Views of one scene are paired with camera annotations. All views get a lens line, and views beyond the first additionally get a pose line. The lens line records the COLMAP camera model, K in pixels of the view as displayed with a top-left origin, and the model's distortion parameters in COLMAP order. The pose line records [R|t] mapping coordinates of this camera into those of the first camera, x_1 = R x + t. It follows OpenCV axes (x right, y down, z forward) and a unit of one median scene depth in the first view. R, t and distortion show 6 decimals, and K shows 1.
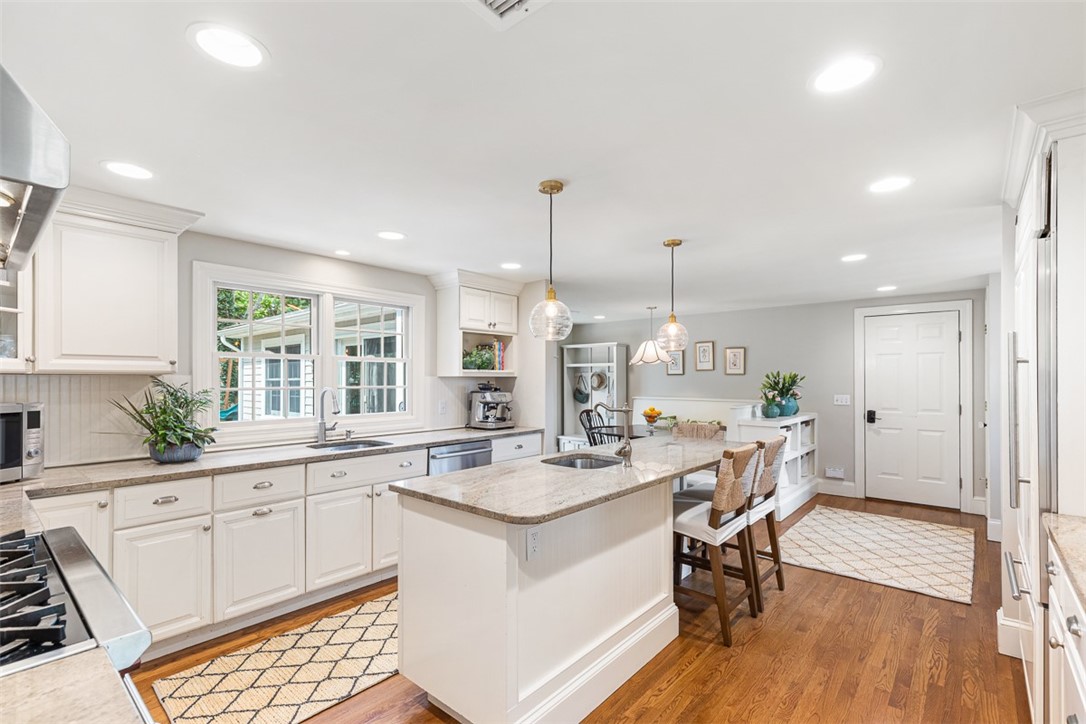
lens RADIAL K [[496.0, 0, 538.7], [0, 496.0, 375.5], [0, 0, 1]] dist [0.002151, 0.000697]
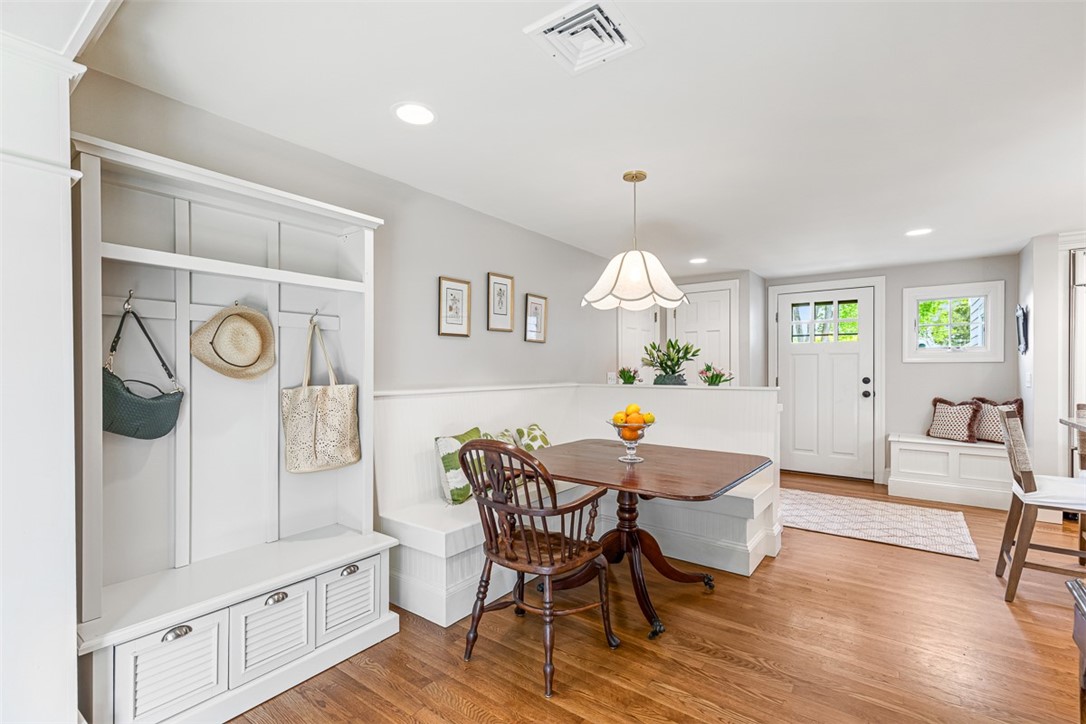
lens RADIAL K [[496.0, 0, 537.3], [0, 496.0, 372.3], [0, 0, 1]] dist [0.002151, 0.000697]
pose [[-0.079006, -0.009572, 0.996828, -0.180128], [-0.007014, 0.999934, 0.009046, 0.028050], [-0.996849, -0.006277, -0.079068, 1.001789]]
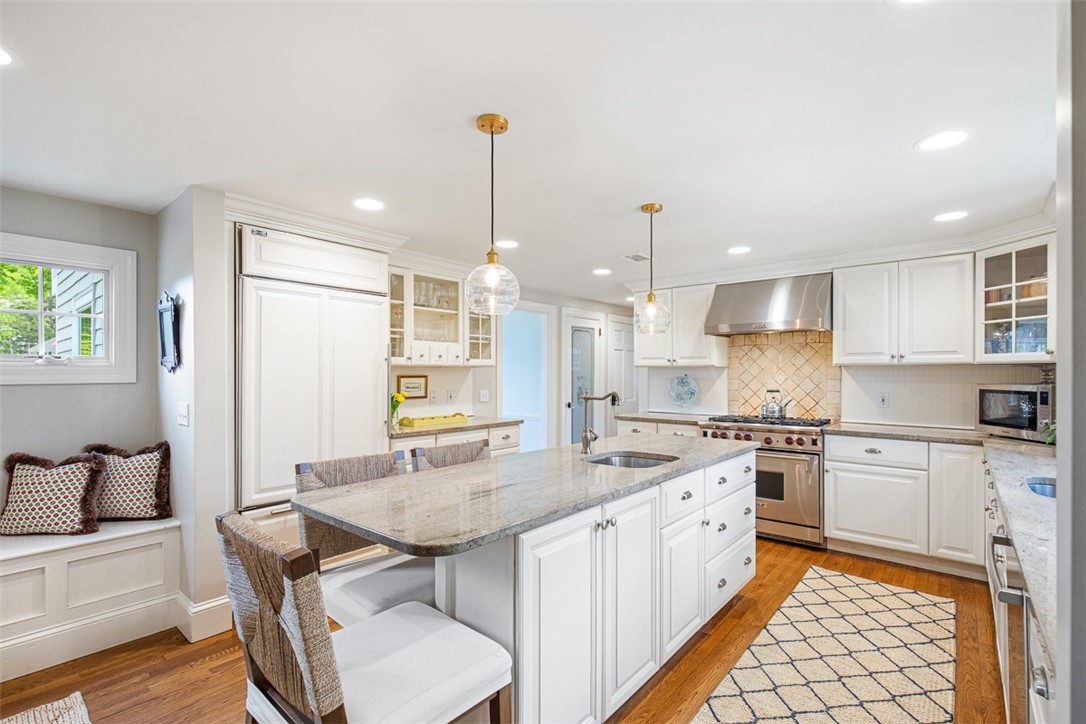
lens RADIAL K [[496.0, 0, 535.0], [0, 496.0, 370.2], [0, 0, 1]] dist [0.002151, 0.000697]
pose [[-0.999894, 0.000526, -0.014544, 0.112992], [0.000695, 0.999932, -0.011632, 0.009983], [0.014537, -0.011641, -0.999827, 0.740729]]
